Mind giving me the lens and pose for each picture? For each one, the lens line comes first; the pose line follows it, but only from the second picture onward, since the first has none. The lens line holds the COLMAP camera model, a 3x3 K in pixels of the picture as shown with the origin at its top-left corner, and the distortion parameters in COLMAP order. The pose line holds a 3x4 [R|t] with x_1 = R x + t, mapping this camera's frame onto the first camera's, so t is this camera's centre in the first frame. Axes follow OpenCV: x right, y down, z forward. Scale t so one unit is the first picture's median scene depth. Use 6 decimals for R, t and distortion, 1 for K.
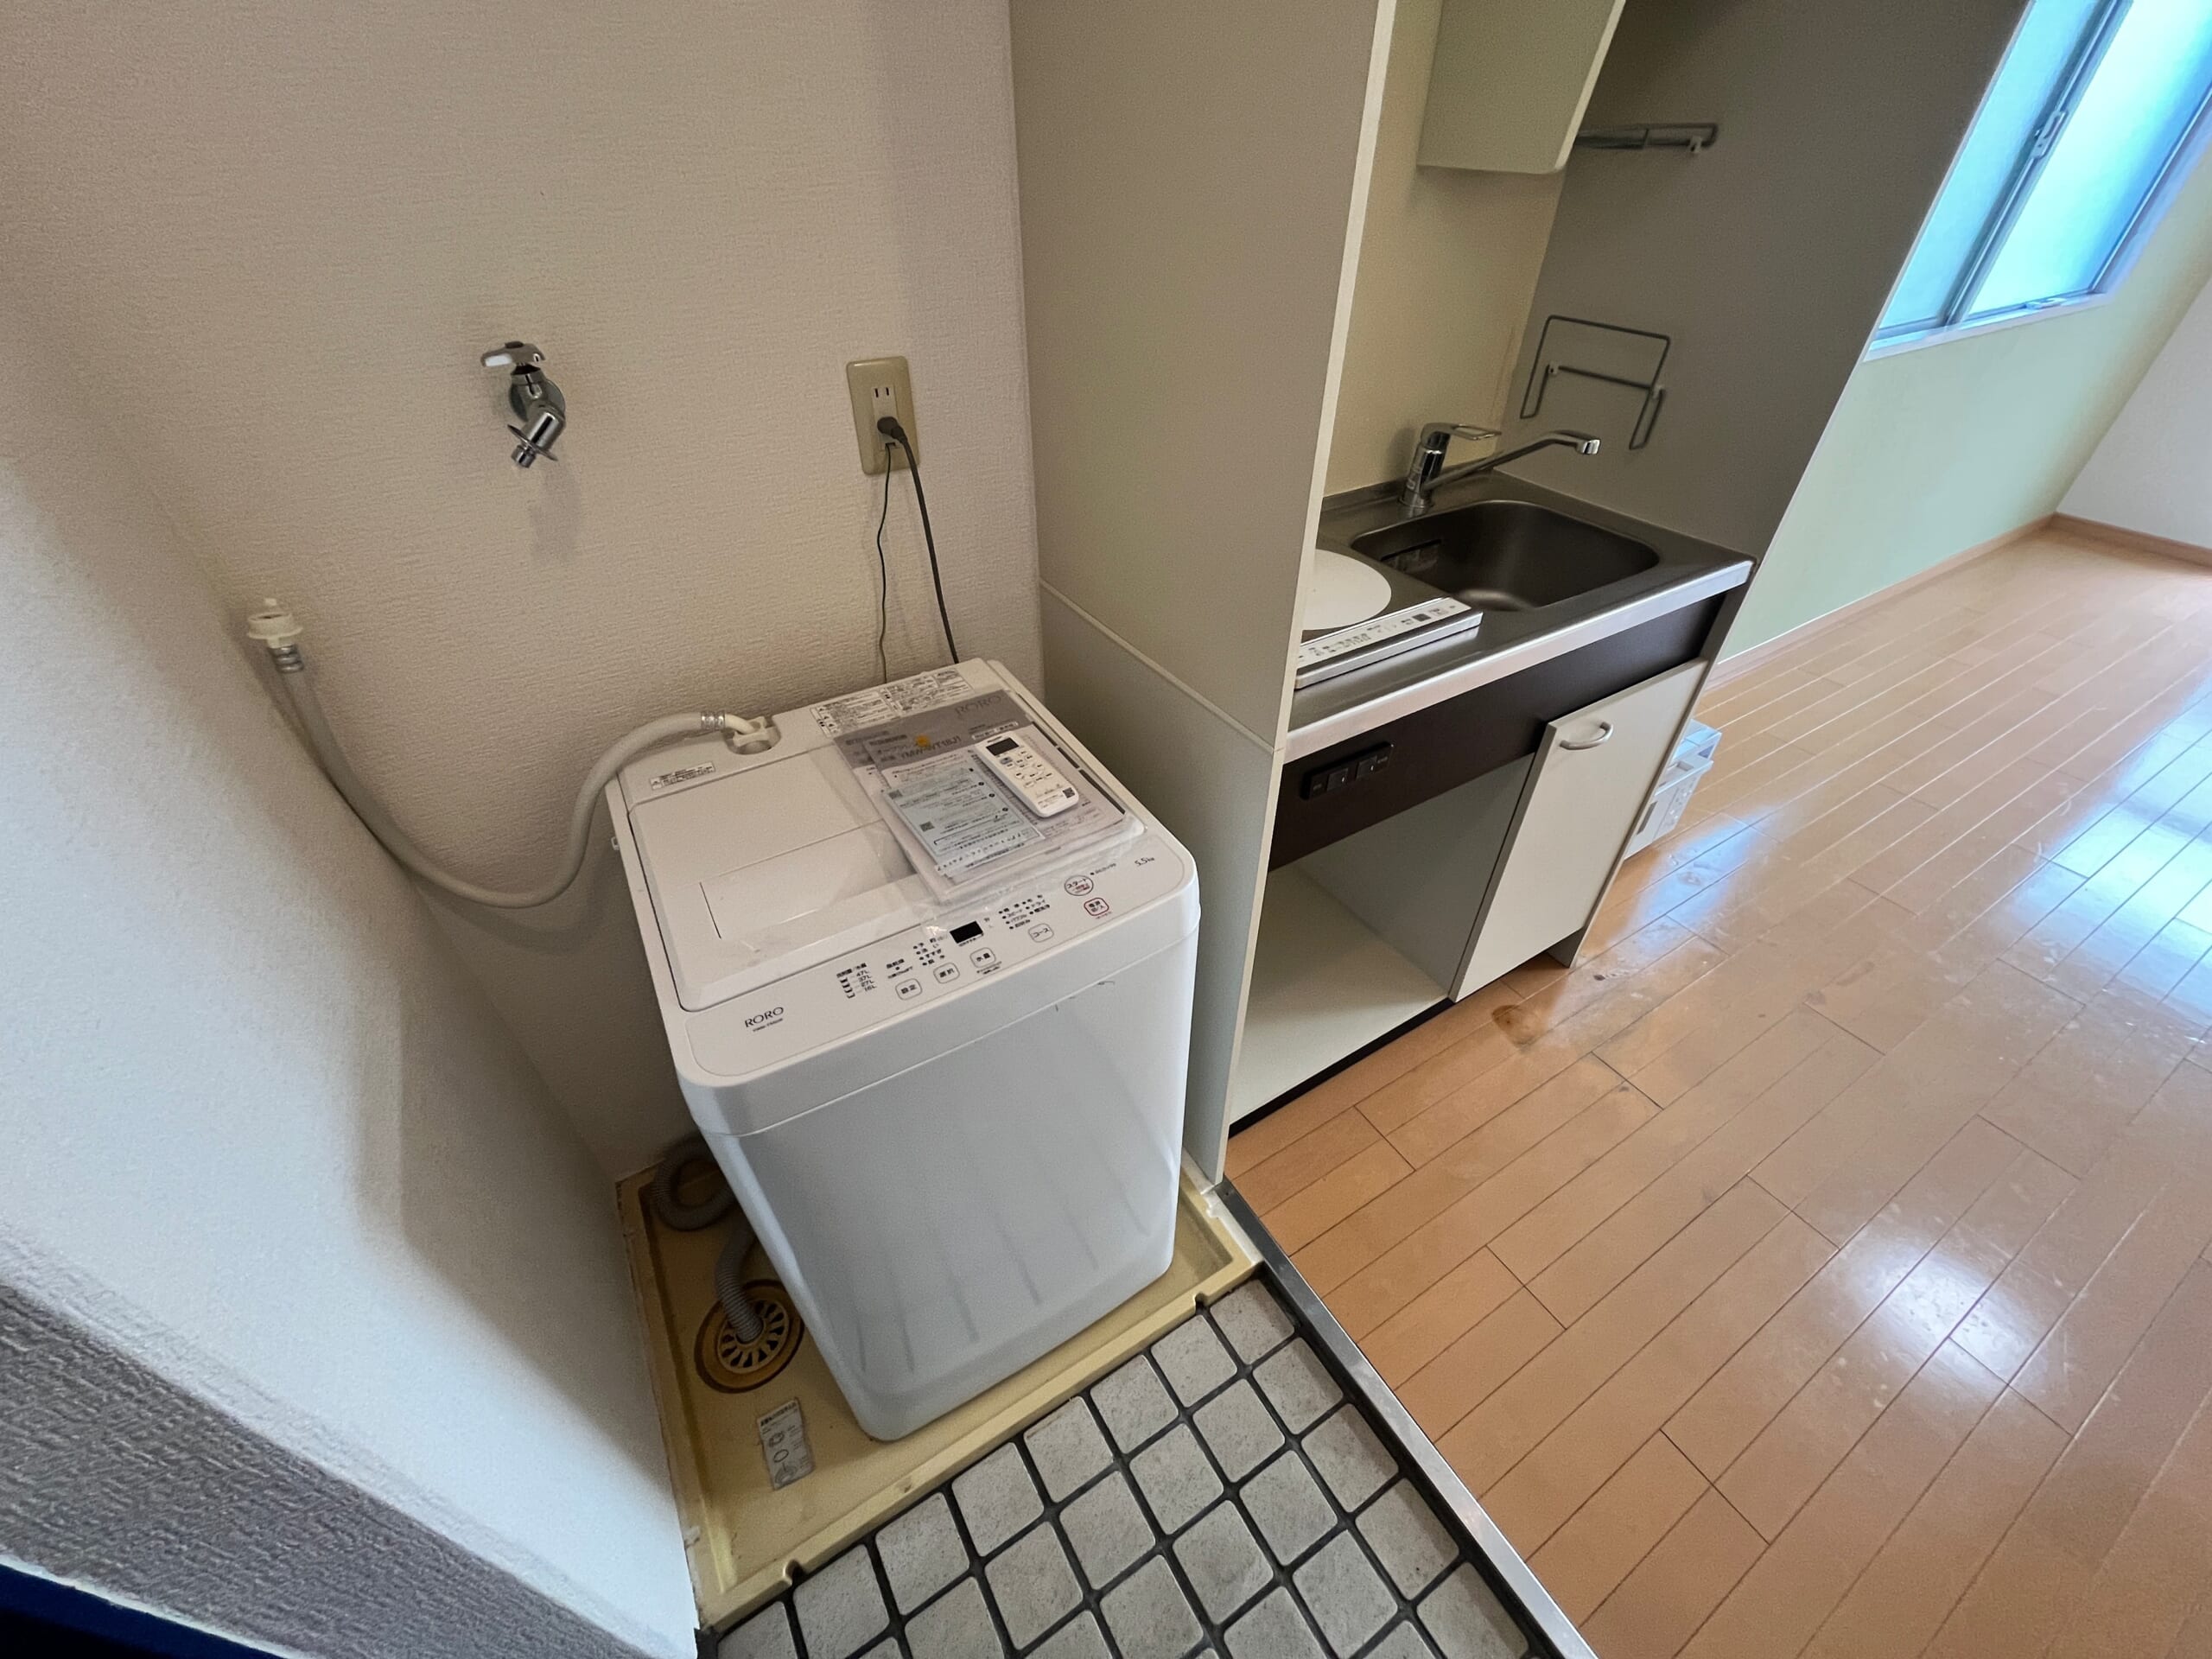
lens RADIAL K [[892.5, 0, 1098.3], [0, 892.5, 824.9], [0, 0, 1]] dist [-0.003517, -0.000049]
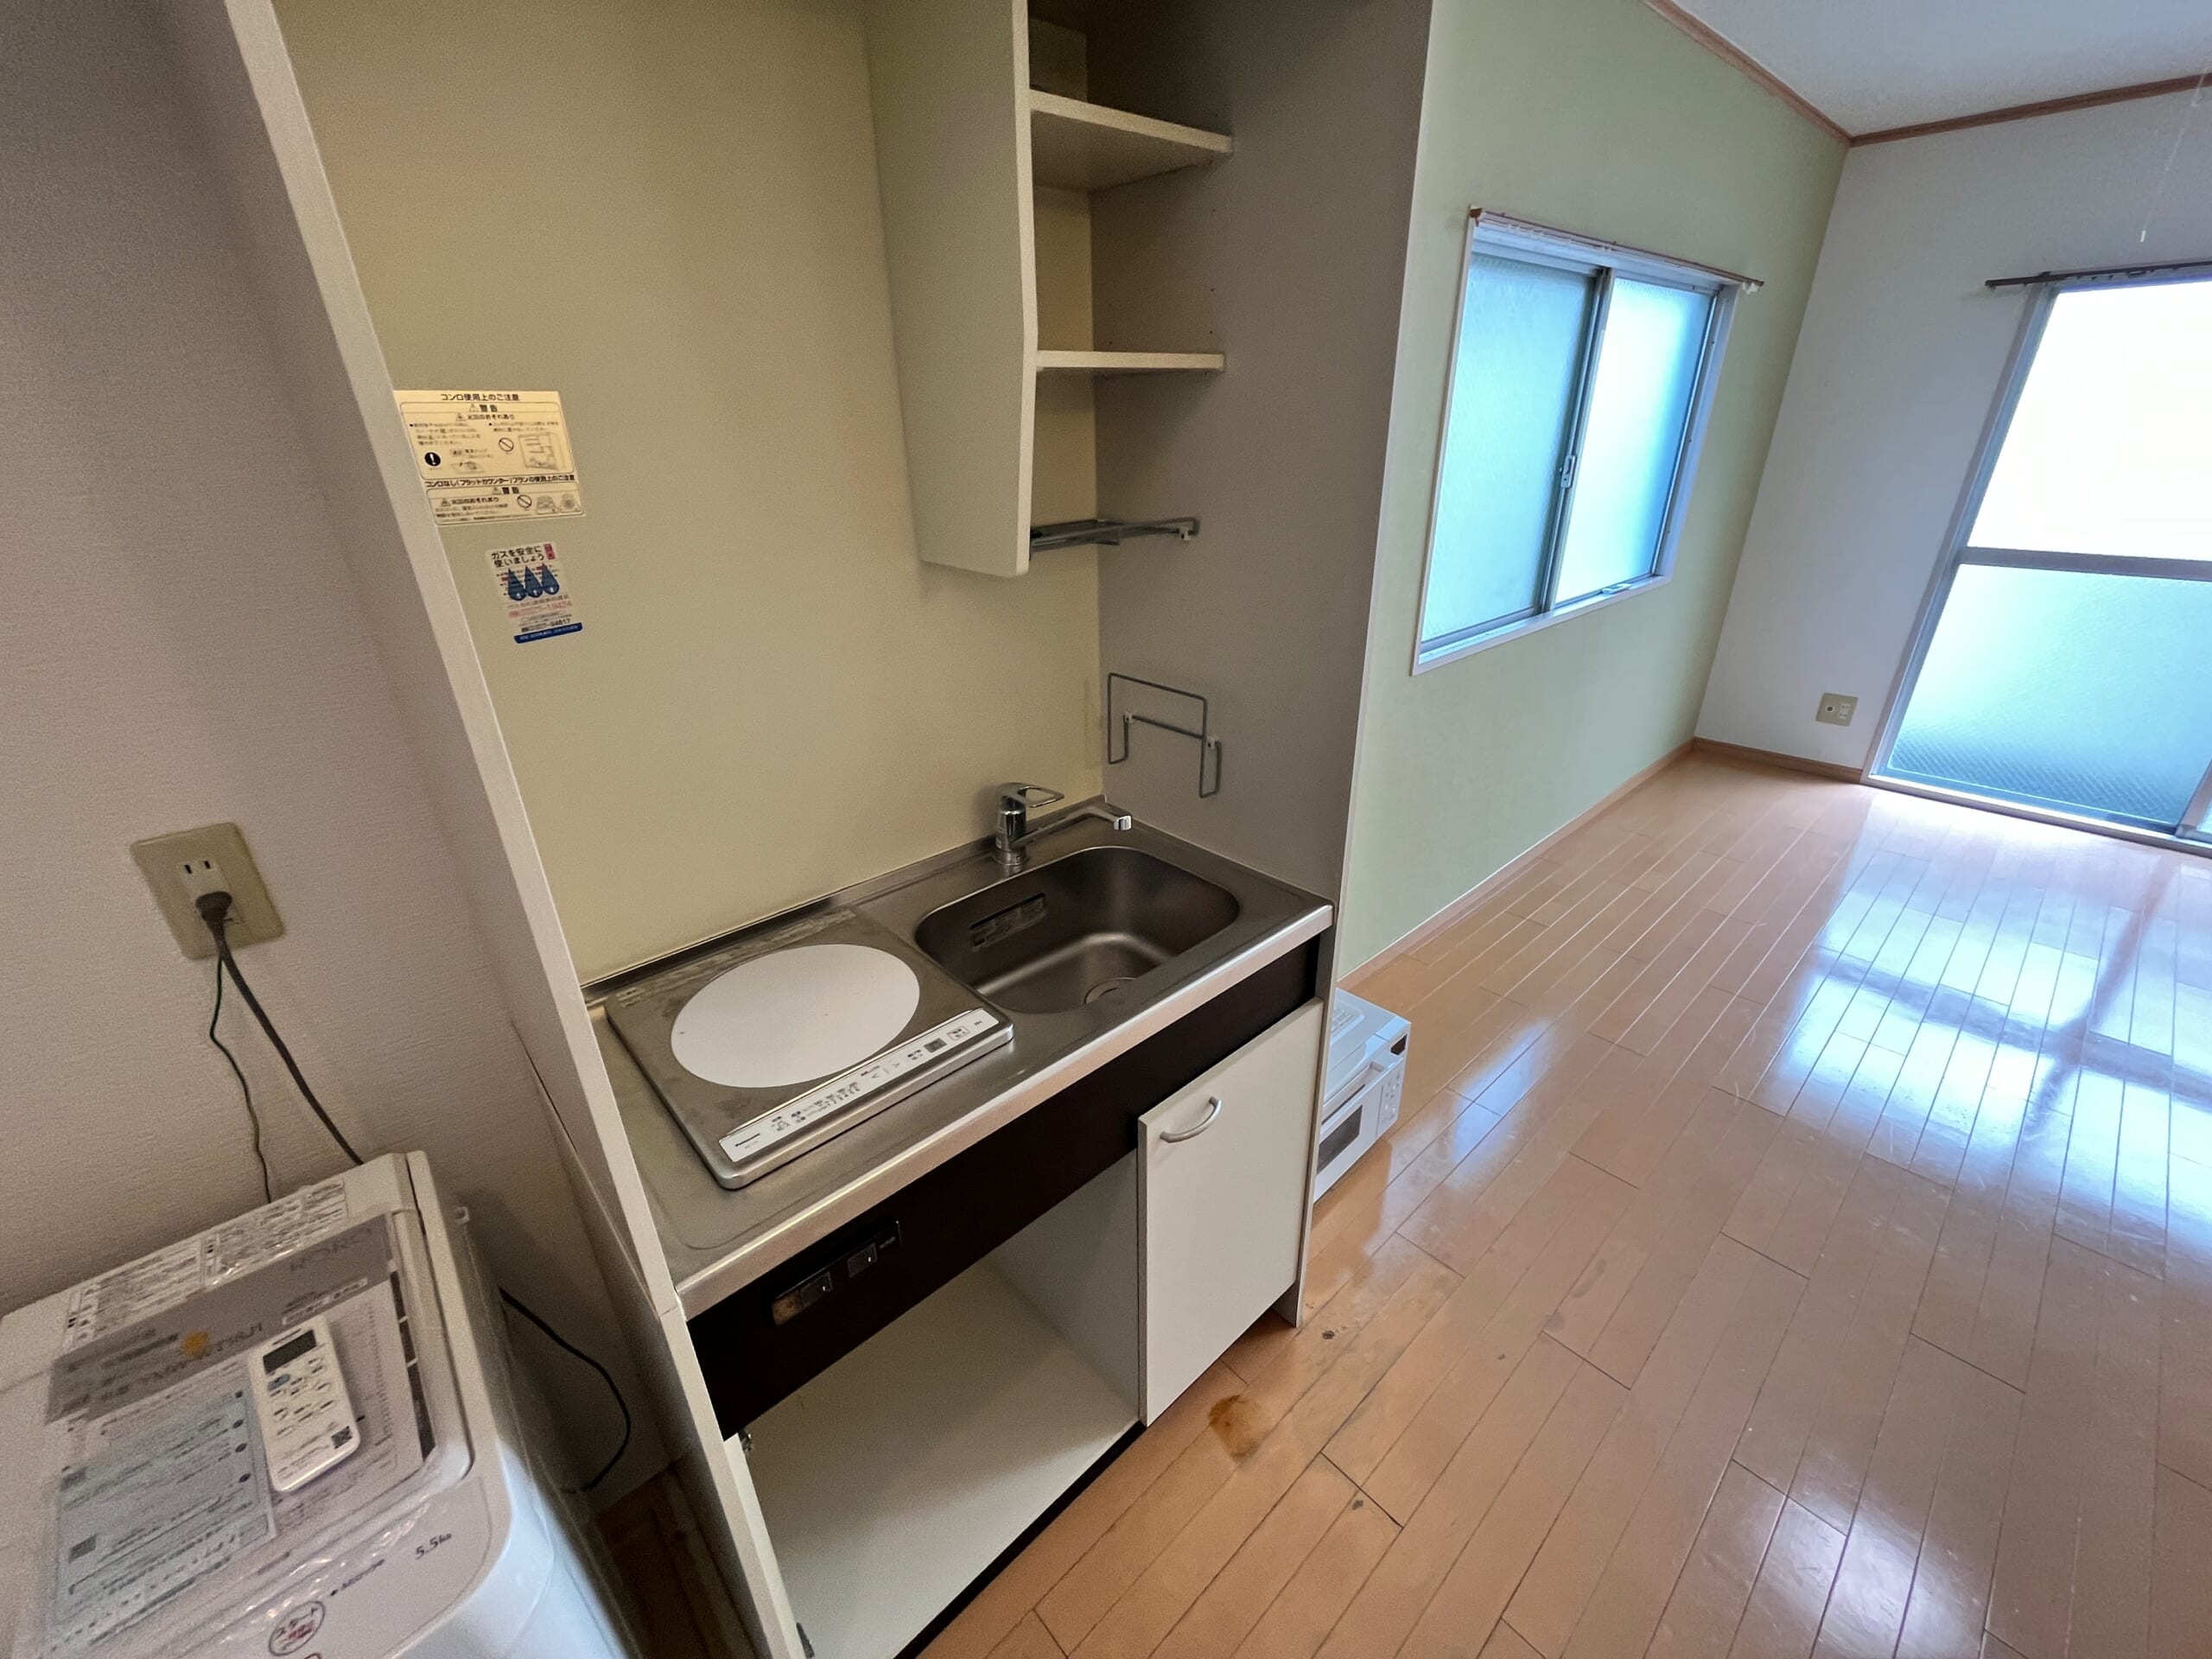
lens RADIAL K [[892.5, 0, 1098.3], [0, 892.5, 824.9], [0, 0, 1]] dist [-0.003517, -0.000049]
pose [[0.982144, -0.089449, 0.165504, 0.320567], [0.128296, 0.961890, -0.241470, -0.170617], [-0.137598, 0.258392, 0.956191, 0.087278]]
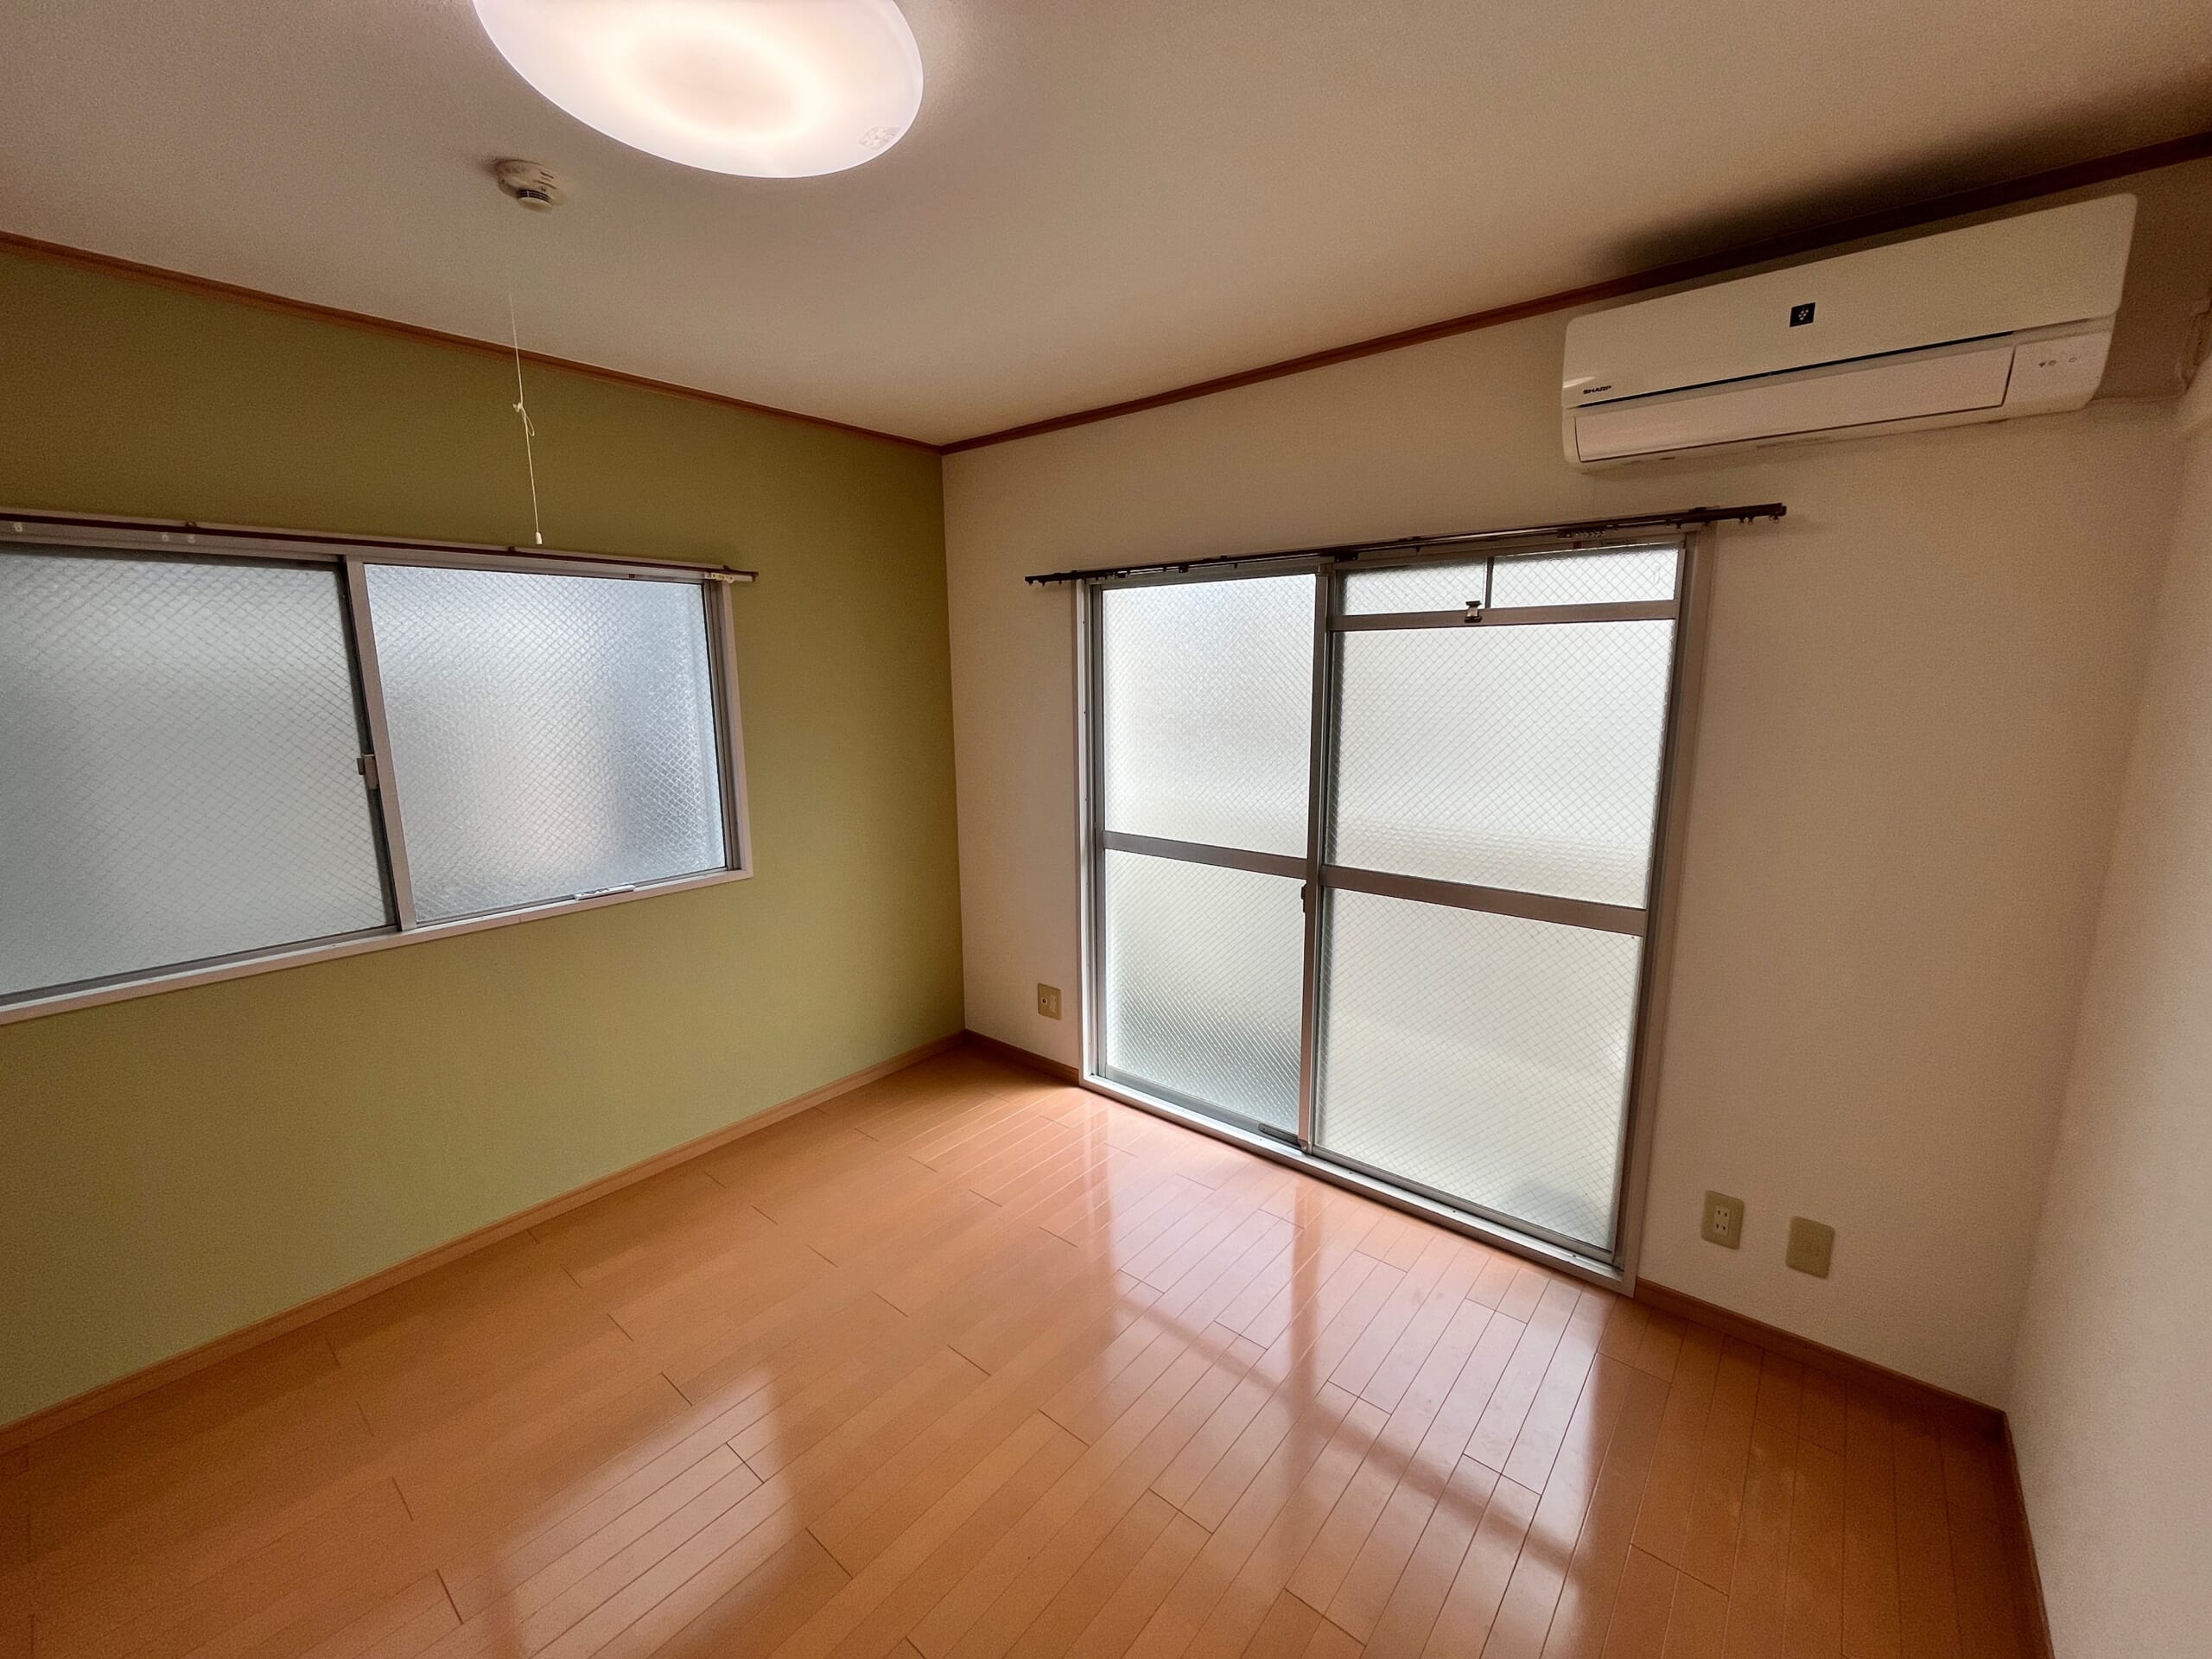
lens RADIAL K [[892.5, 0, 1098.3], [0, 892.5, 824.9], [0, 0, 1]] dist [-0.003517, -0.000049]
pose [[0.946757, -0.054134, 0.317364, 2.441230], [0.203123, 0.865240, -0.458367, -0.147318], [-0.249783, 0.498427, 0.830168, -0.021447]]
